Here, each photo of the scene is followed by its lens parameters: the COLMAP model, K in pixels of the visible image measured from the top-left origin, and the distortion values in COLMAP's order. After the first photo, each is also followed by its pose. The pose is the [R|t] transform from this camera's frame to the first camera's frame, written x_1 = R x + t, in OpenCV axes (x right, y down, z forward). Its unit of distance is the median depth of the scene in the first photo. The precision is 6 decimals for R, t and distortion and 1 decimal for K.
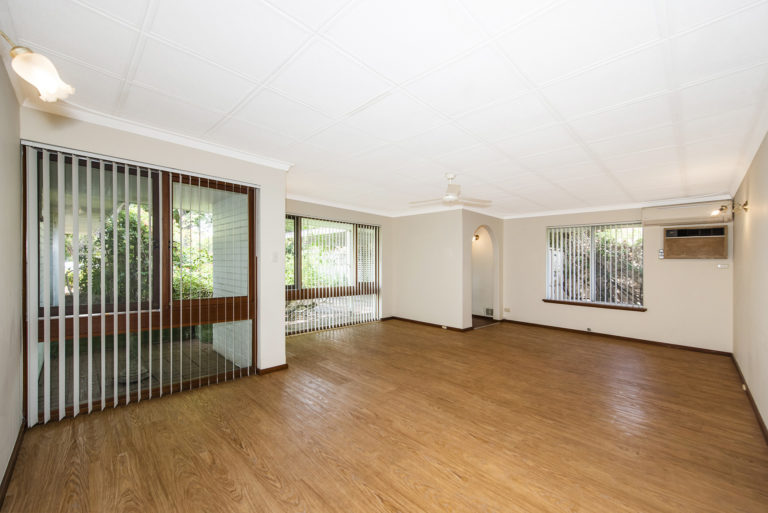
lens RADIAL K [[306.1, 0, 373.9], [0, 306.1, 259.9], [0, 0, 1]] dist [0.010718, -0.001638]
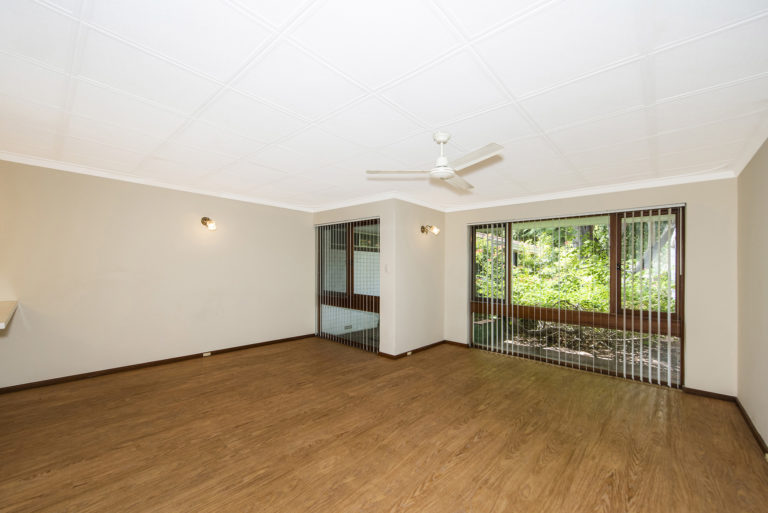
lens RADIAL K [[306.1, 0, 386.0], [0, 306.1, 263.9], [0, 0, 1]] dist [0.010718, -0.001638]
pose [[0.073799, -0.032040, -0.996758, 0.684700], [-0.007121, 0.999441, -0.032653, 0.010228], [0.997248, 0.009507, 0.073530, 0.641234]]
